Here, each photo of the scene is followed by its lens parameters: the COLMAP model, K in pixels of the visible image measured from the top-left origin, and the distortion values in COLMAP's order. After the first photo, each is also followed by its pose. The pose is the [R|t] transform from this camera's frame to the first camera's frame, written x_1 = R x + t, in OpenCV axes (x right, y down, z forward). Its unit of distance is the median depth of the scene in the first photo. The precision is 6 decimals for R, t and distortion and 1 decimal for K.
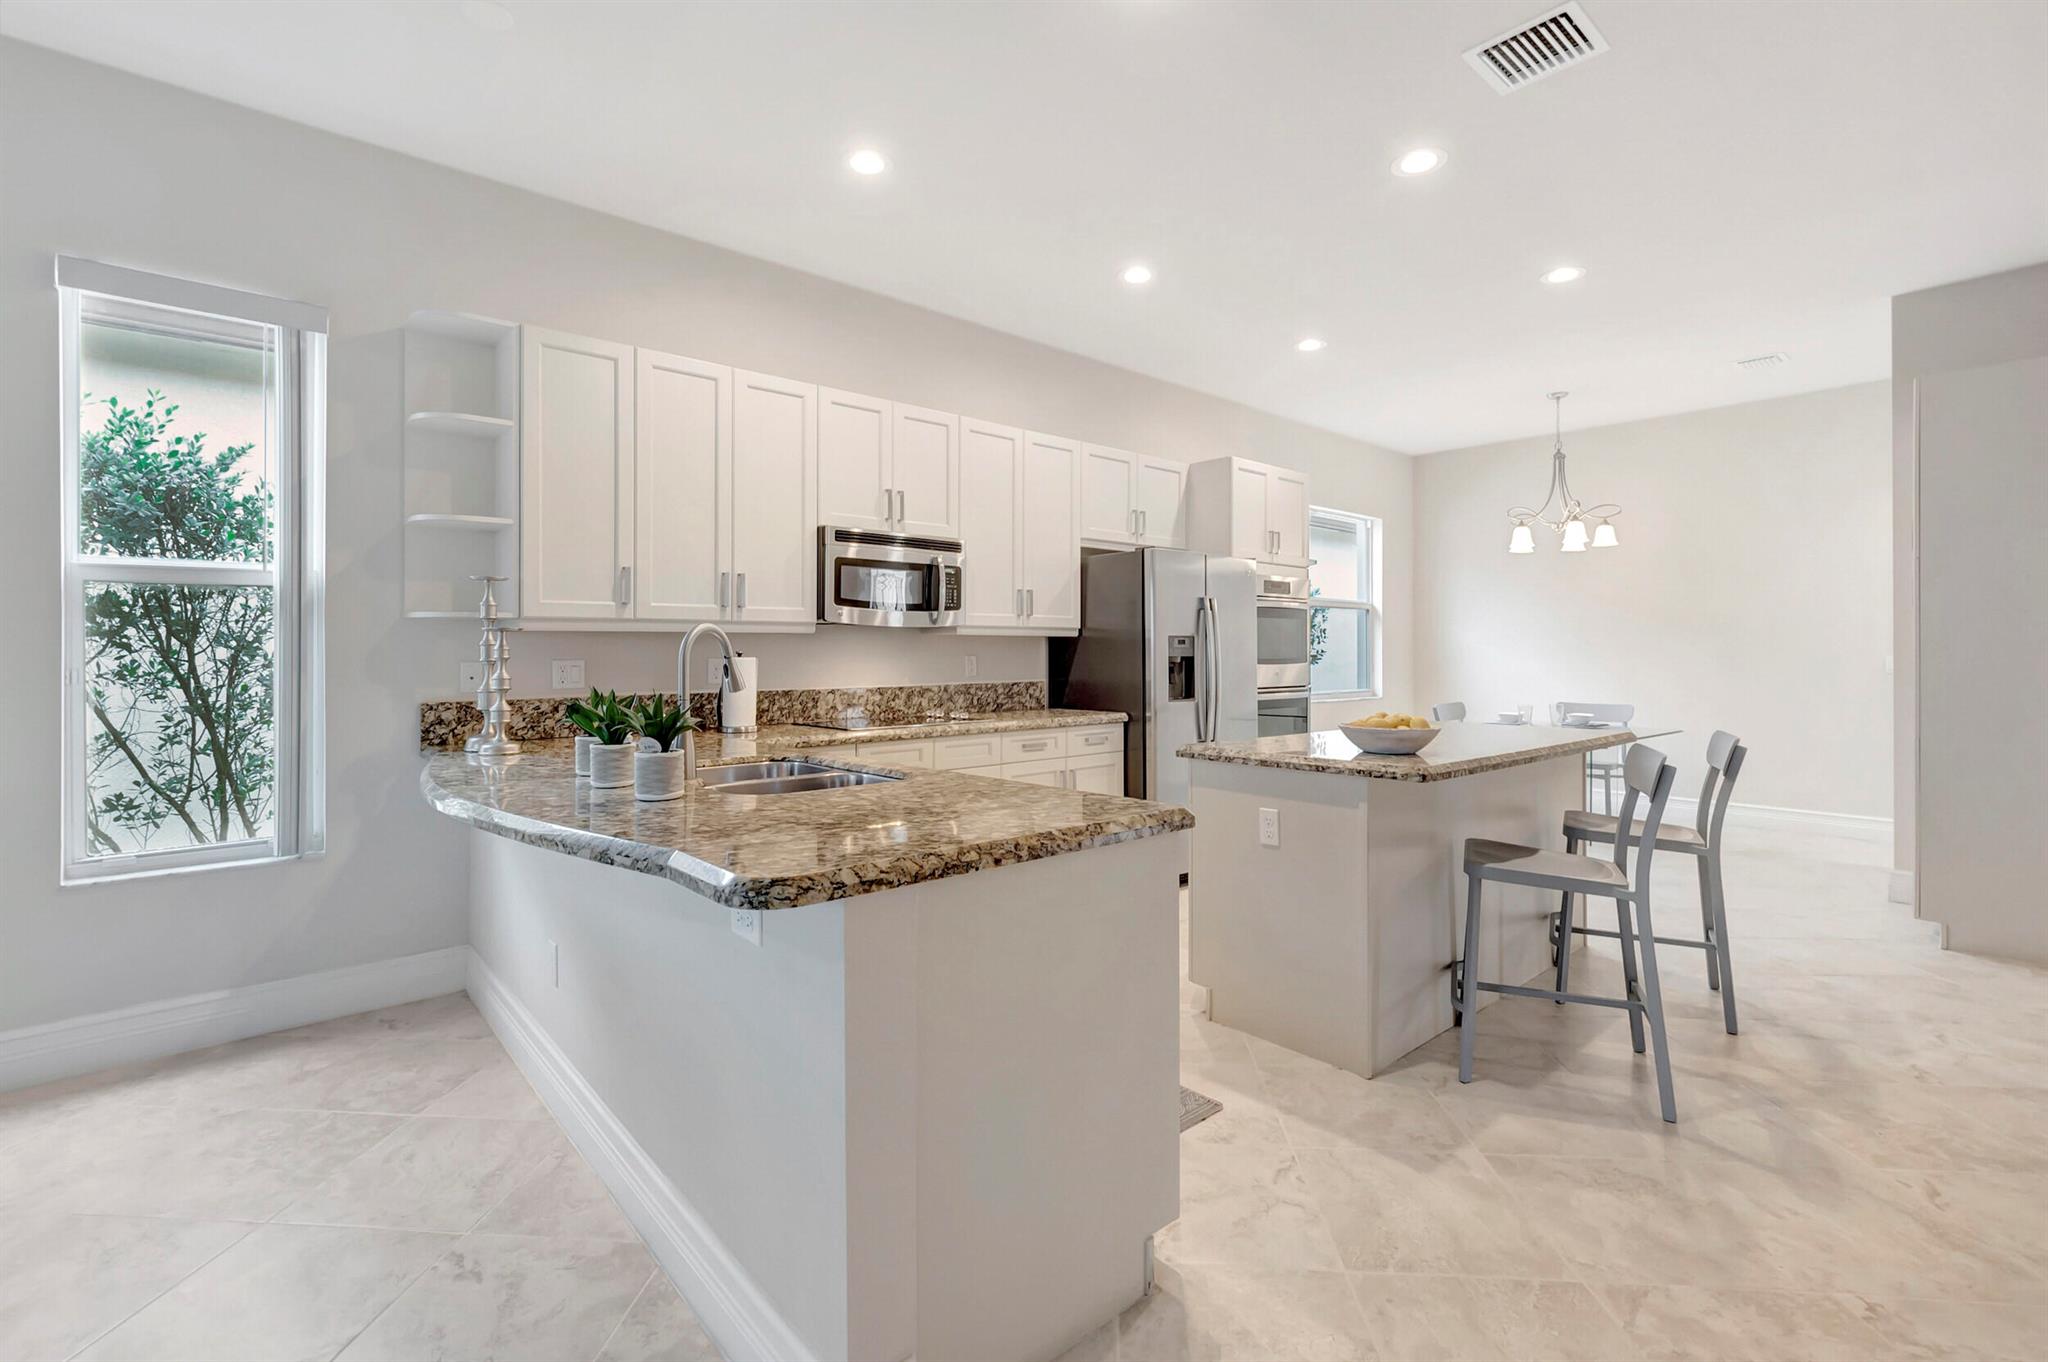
lens RADIAL K [[906.8, 0, 1021.7], [0, 906.8, 644.9], [0, 0, 1]] dist [0.001013, -0.000530]
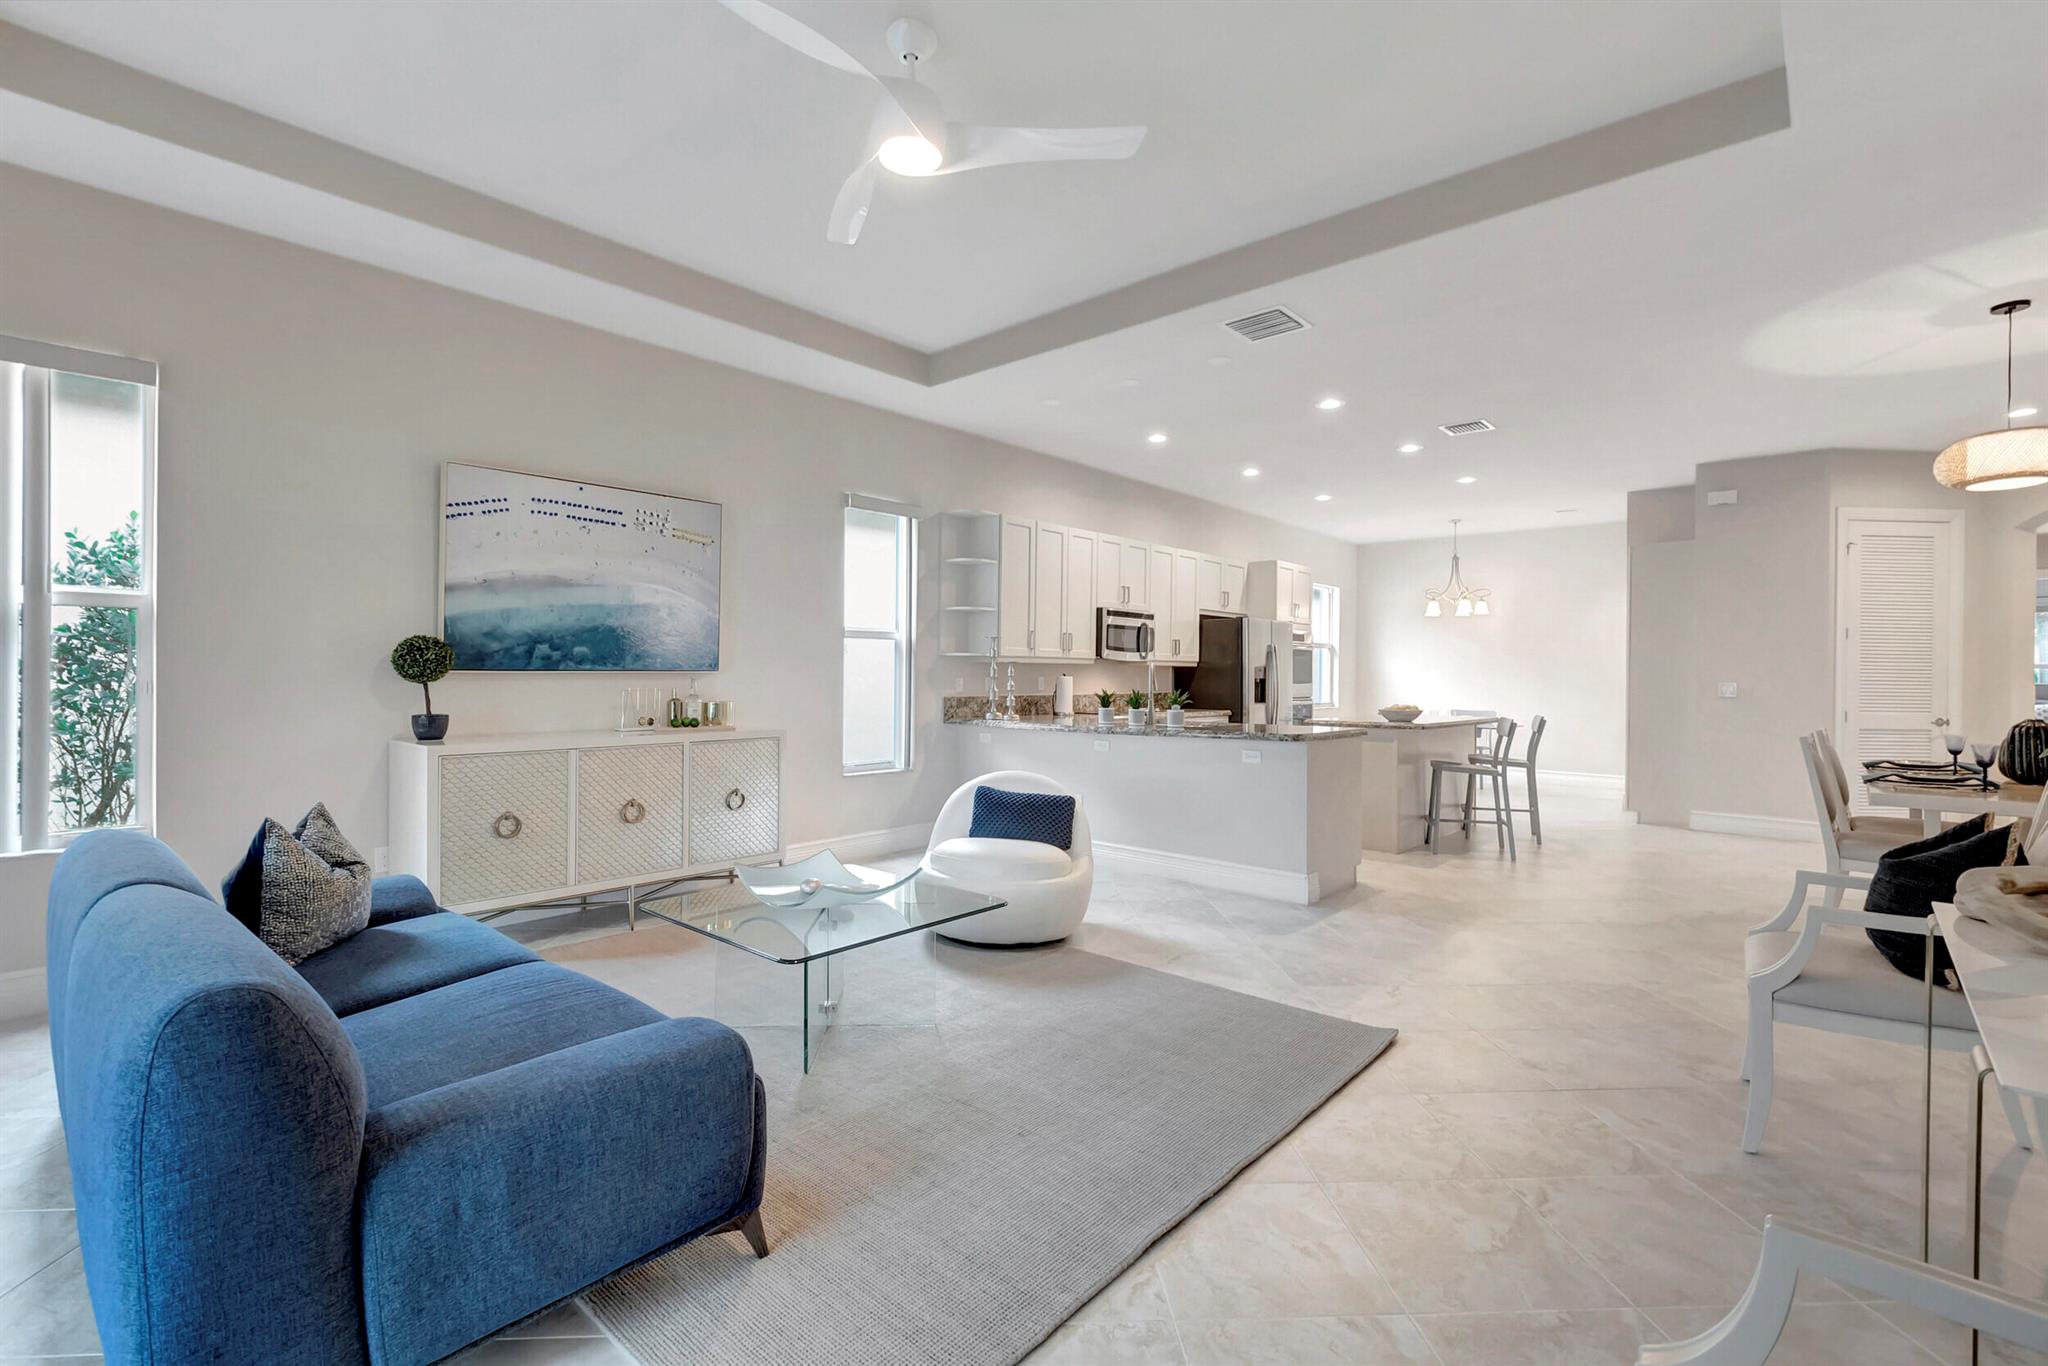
lens RADIAL K [[913.8, 0, 1023.6], [0, 913.8, 672.8], [0, 0, 1]] dist [0.000171, -0.000056]
pose [[0.992479, 0.008379, 0.122127, -0.566692], [-0.008746, 0.999959, 0.002469, 0.001441], [-0.122101, -0.003519, 0.992511, -0.806170]]
